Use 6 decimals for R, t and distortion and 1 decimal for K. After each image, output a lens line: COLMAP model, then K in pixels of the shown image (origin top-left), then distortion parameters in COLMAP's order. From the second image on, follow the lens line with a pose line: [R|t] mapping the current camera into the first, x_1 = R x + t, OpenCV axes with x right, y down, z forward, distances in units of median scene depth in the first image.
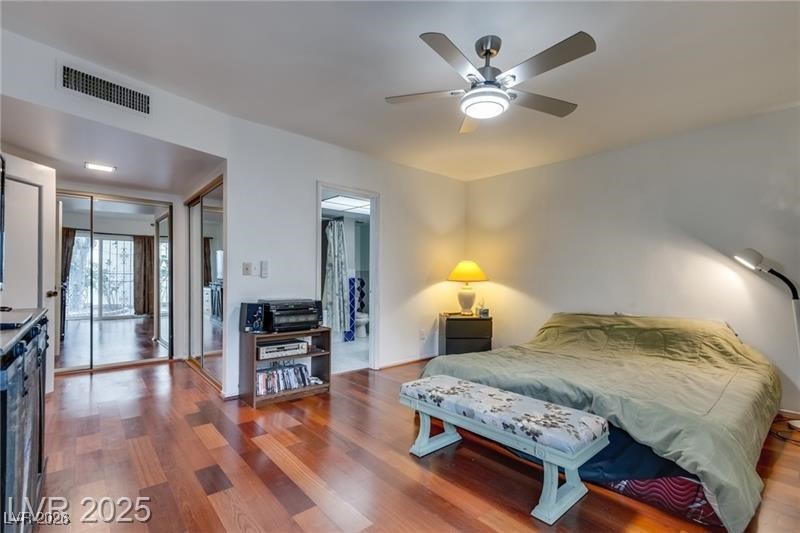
lens RADIAL K [[367.3, 0, 401.2], [0, 367.3, 277.7], [0, 0, 1]] dist [0.002876, -0.001015]
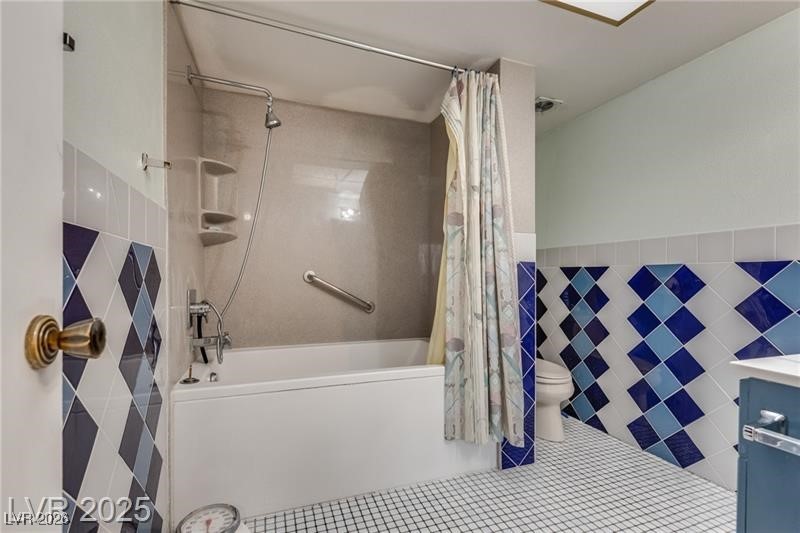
lens RADIAL K [[367.3, 0, 403.4], [0, 367.3, 271.9], [0, 0, 1]] dist [0.002876, -0.001015]
pose [[0.934967, -0.001126, -0.354734, -0.125126], [-0.001150, 0.999980, -0.006204, 0.012091], [0.354733, 0.006209, 0.934947, 0.696168]]
